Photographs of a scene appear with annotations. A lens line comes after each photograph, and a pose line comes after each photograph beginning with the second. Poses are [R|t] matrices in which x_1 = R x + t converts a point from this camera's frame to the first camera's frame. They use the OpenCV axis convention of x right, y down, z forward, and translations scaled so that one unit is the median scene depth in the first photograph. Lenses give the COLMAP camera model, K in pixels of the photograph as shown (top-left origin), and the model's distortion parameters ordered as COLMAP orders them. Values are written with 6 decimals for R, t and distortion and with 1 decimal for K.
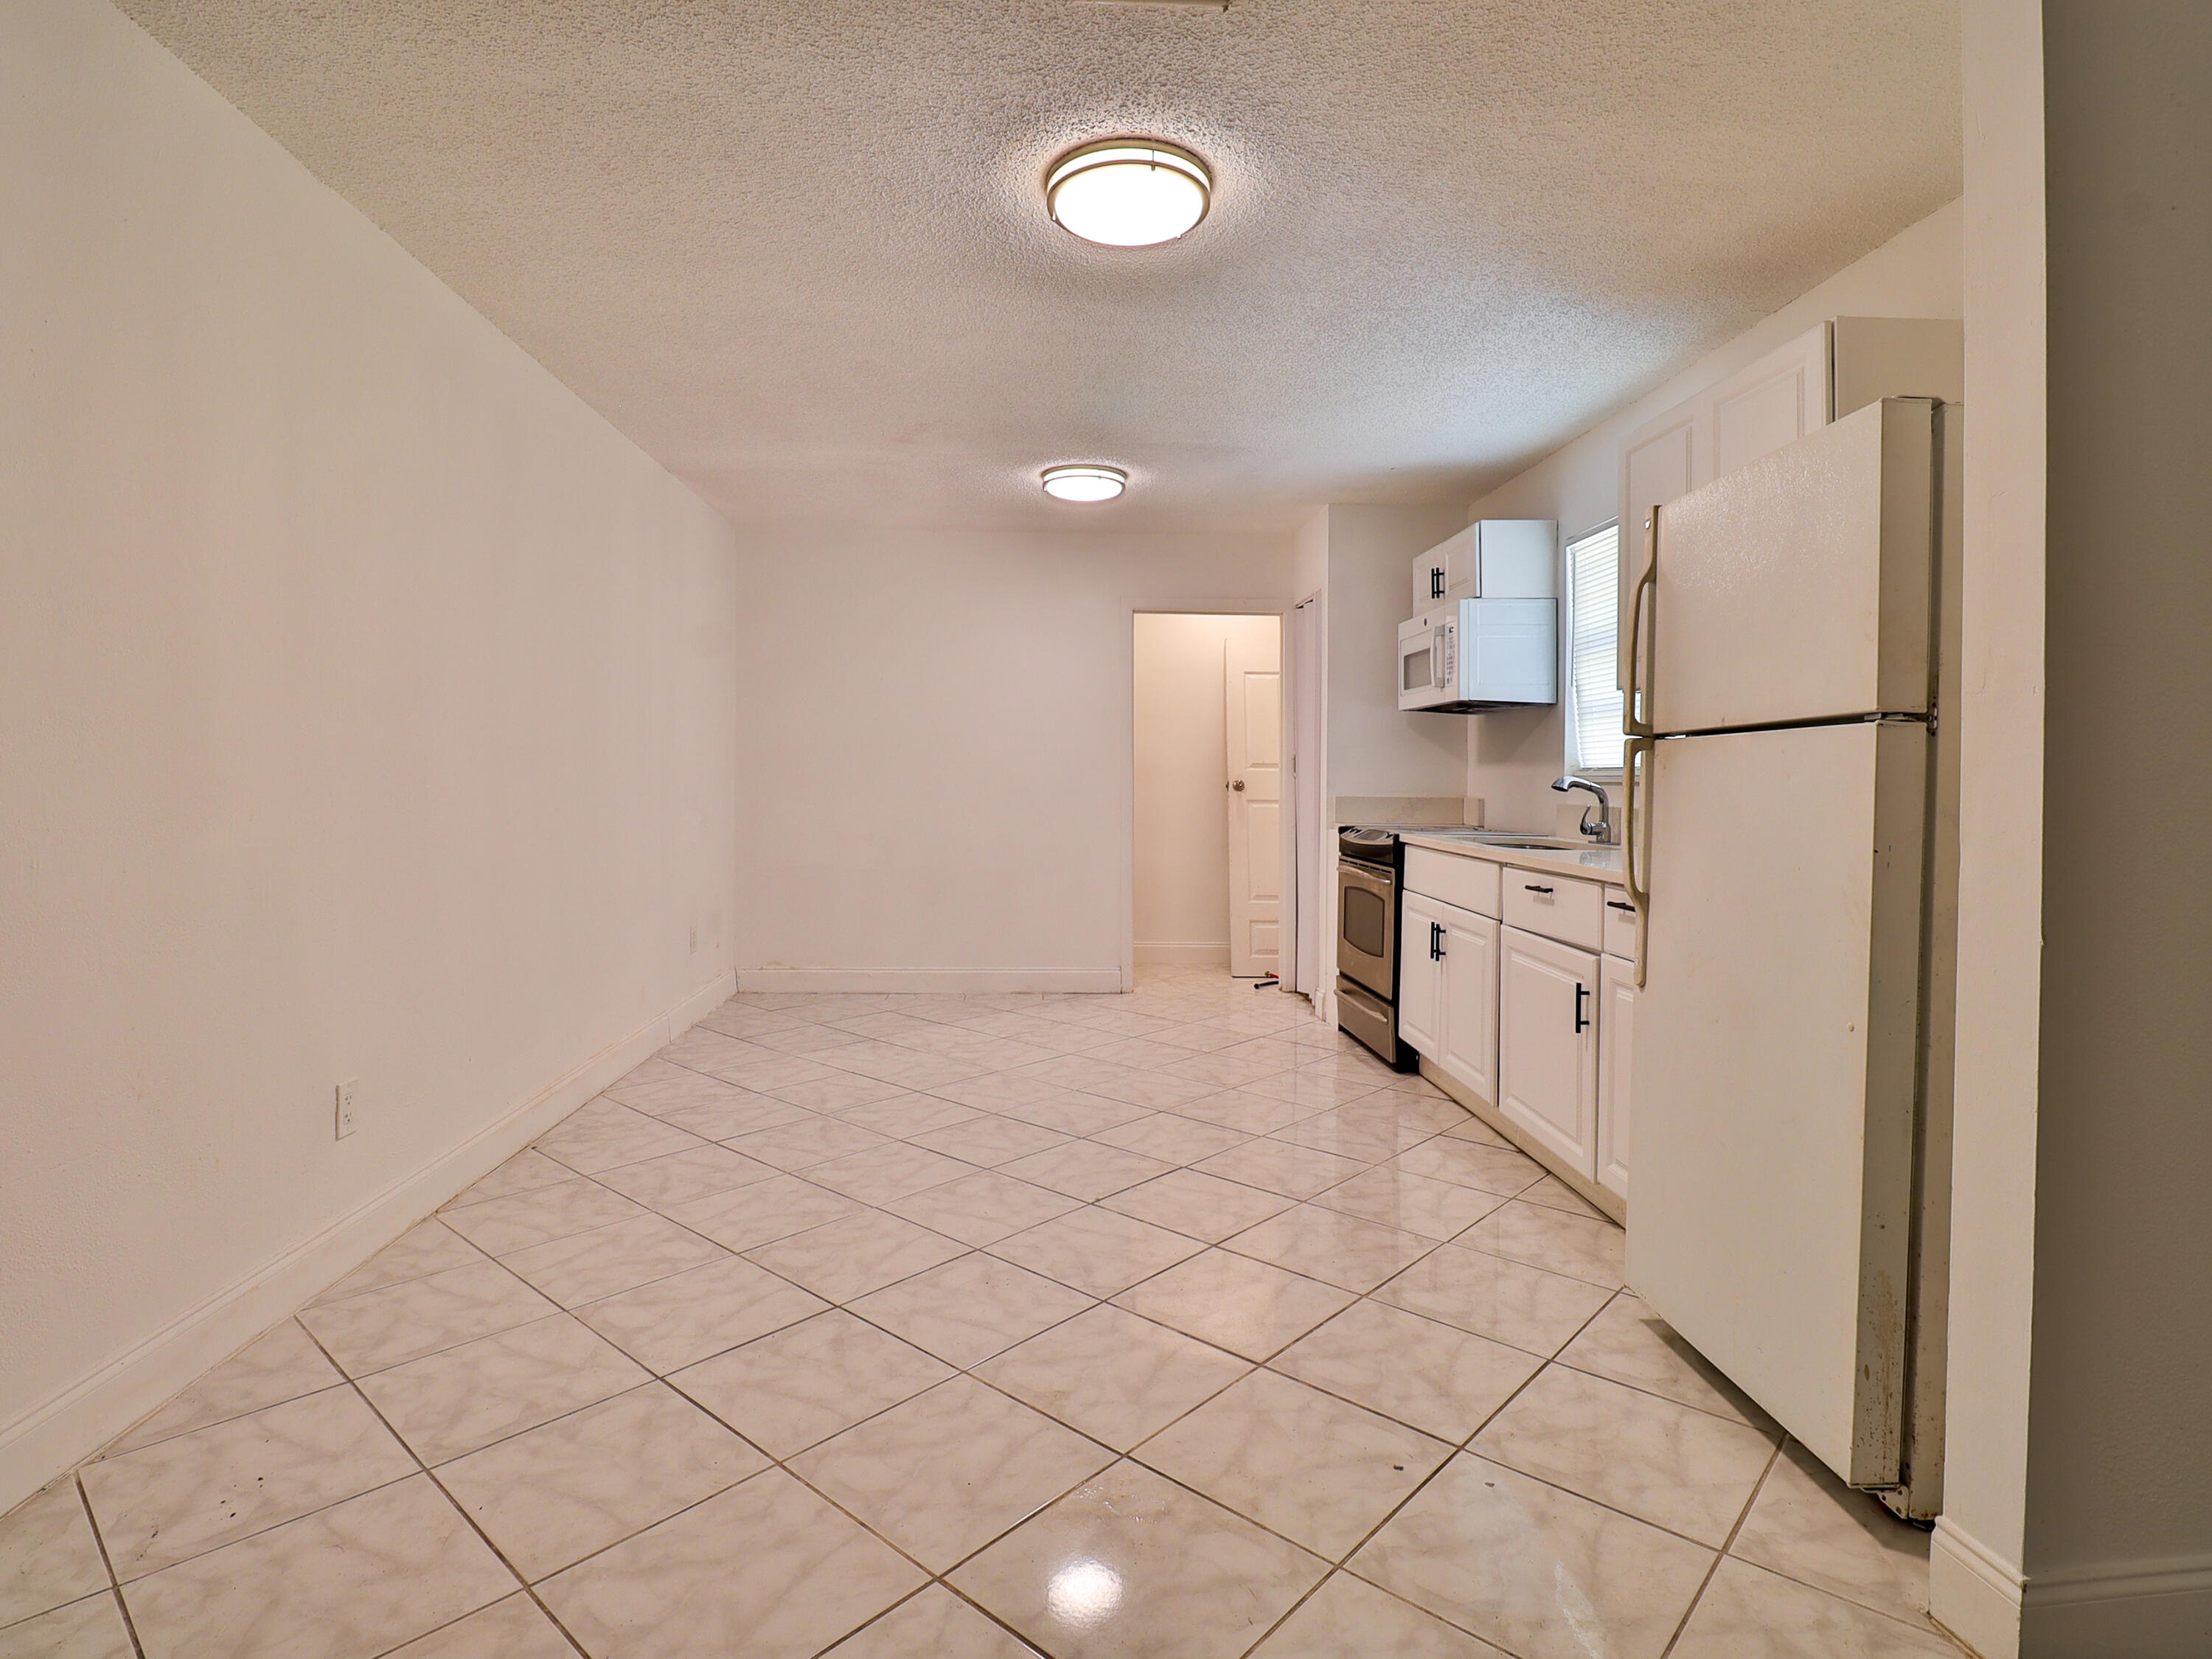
lens RADIAL K [[1147.9, 0, 1103.1], [0, 1147.9, 789.2], [0, 0, 1]] dist [-0.003508, -0.002458]
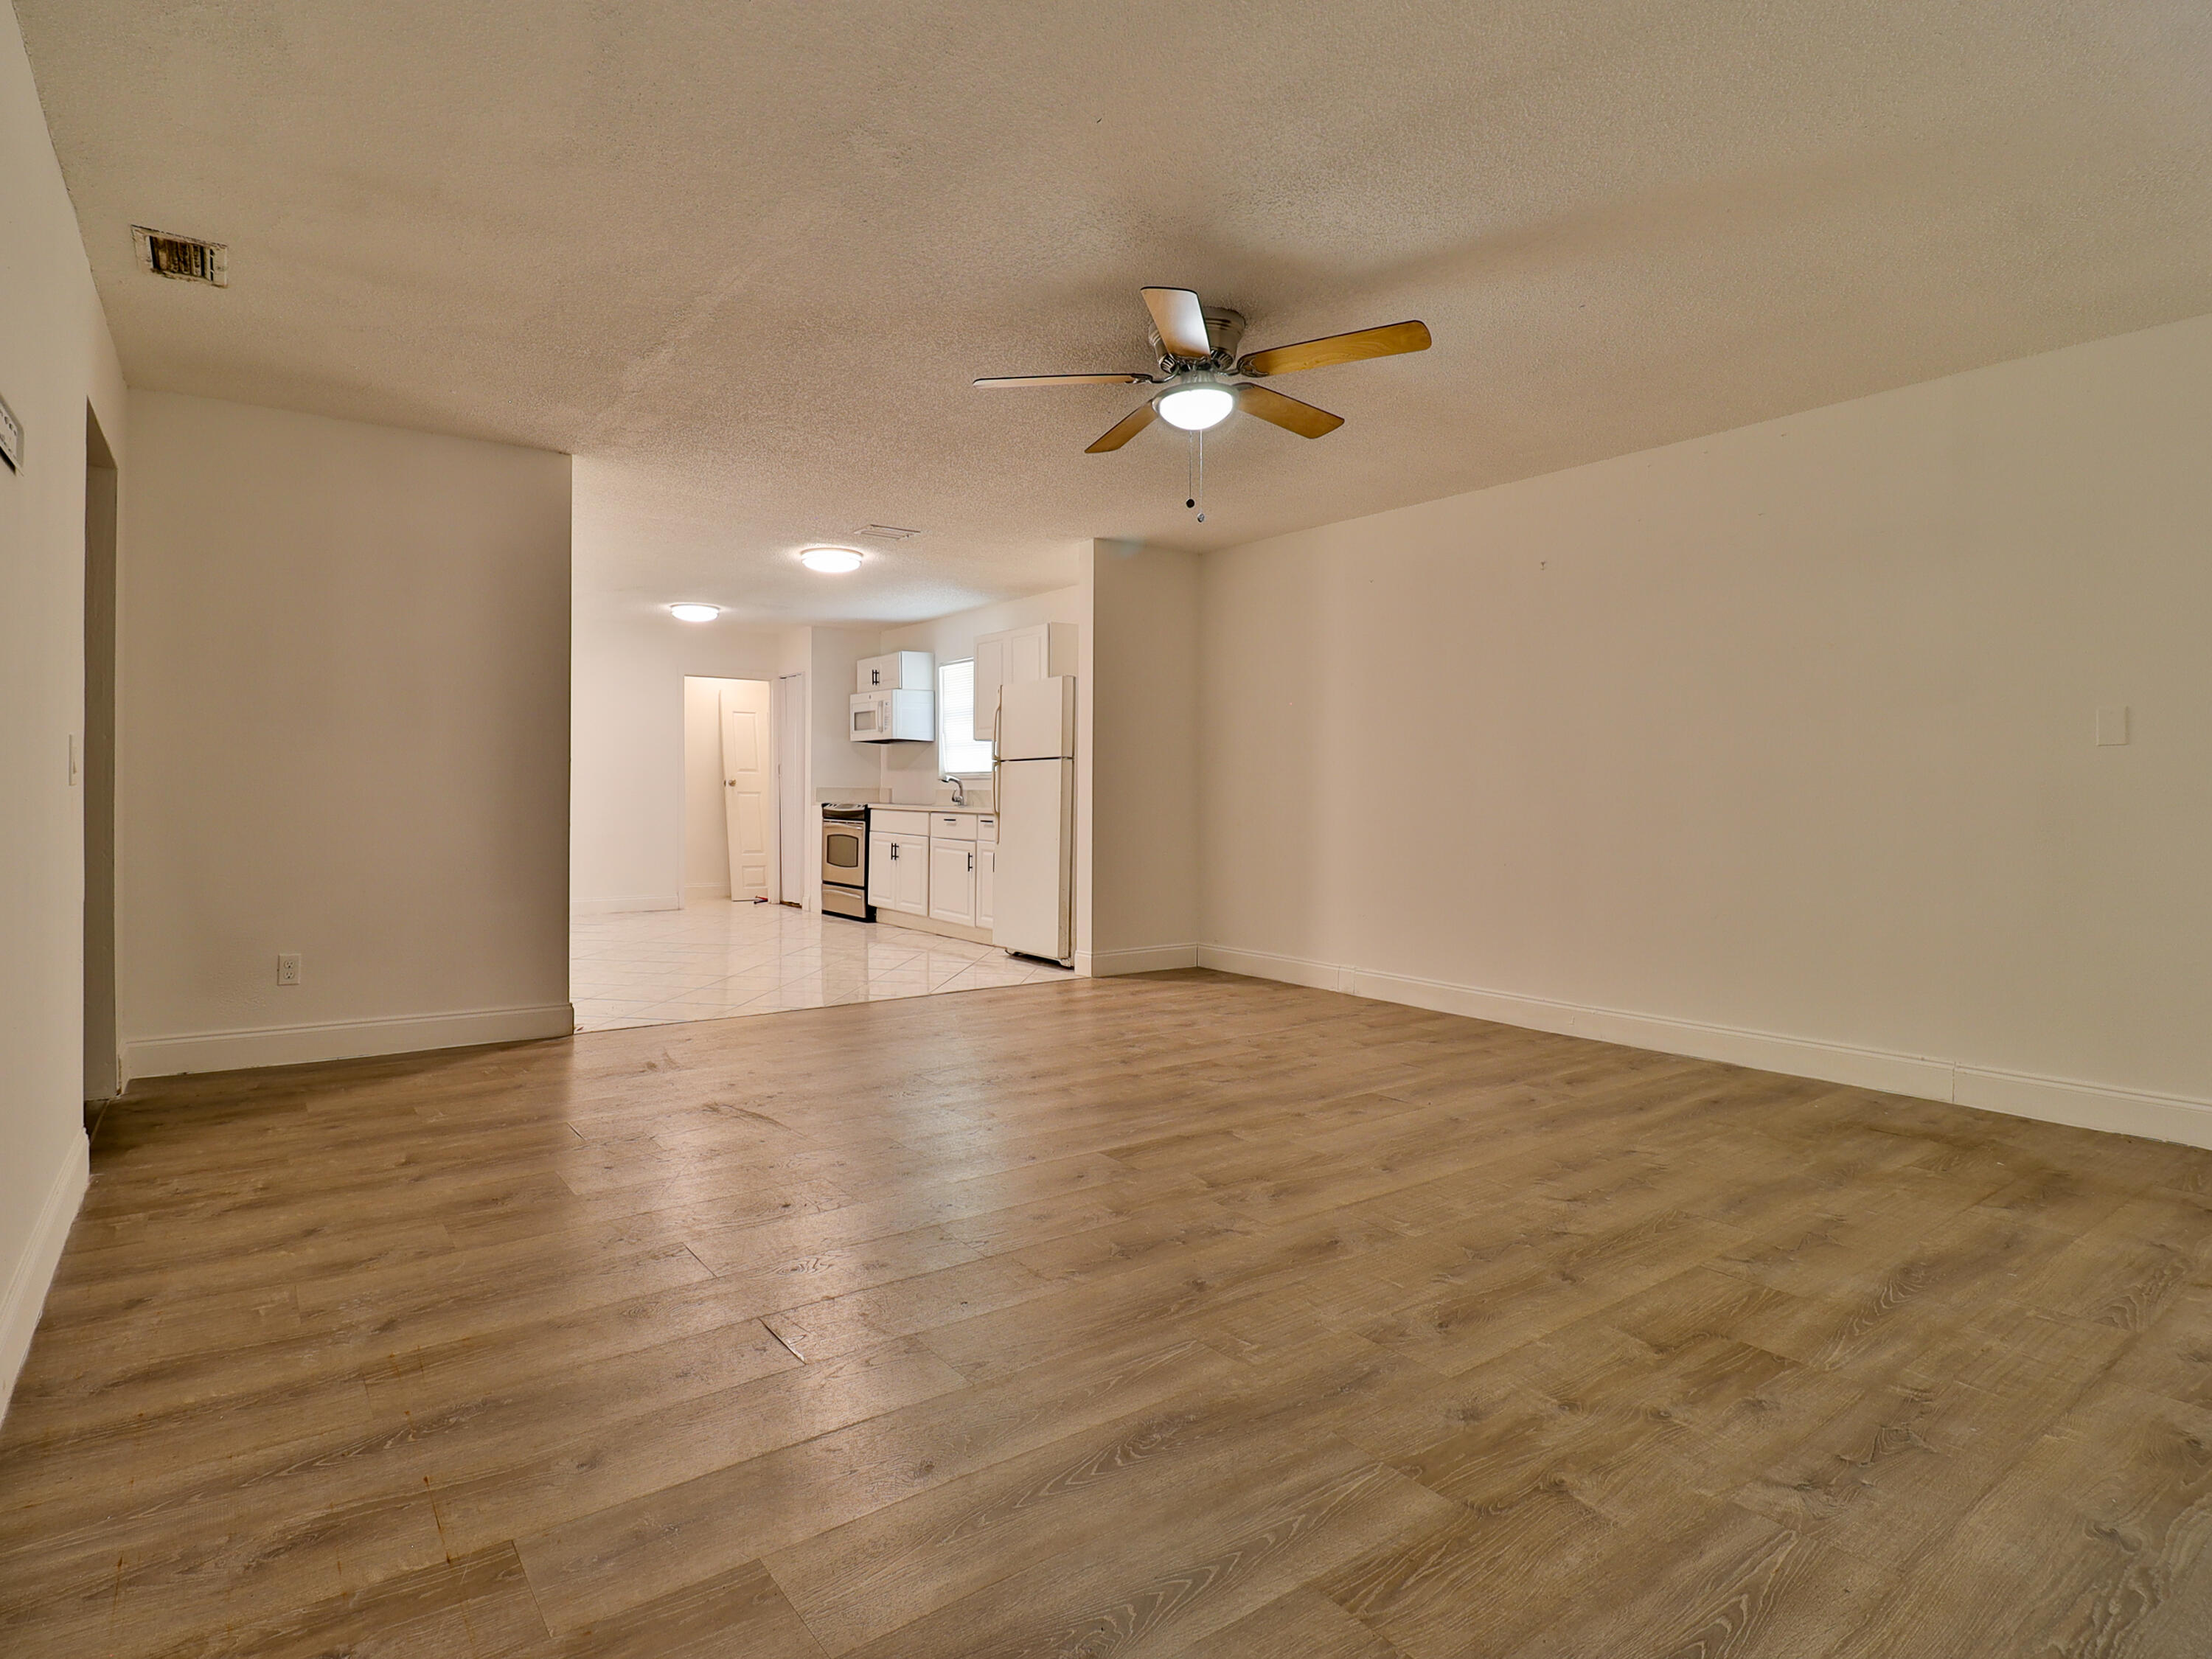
lens RADIAL K [[1147.9, 0, 1103.1], [0, 1147.9, 789.2], [0, 0, 1]] dist [-0.003508, -0.002458]
pose [[0.810756, -0.001858, 0.585381, -0.577113], [0.005366, 0.999977, -0.004258, 0.022985], [-0.585359, 0.006594, 0.810747, -0.868675]]
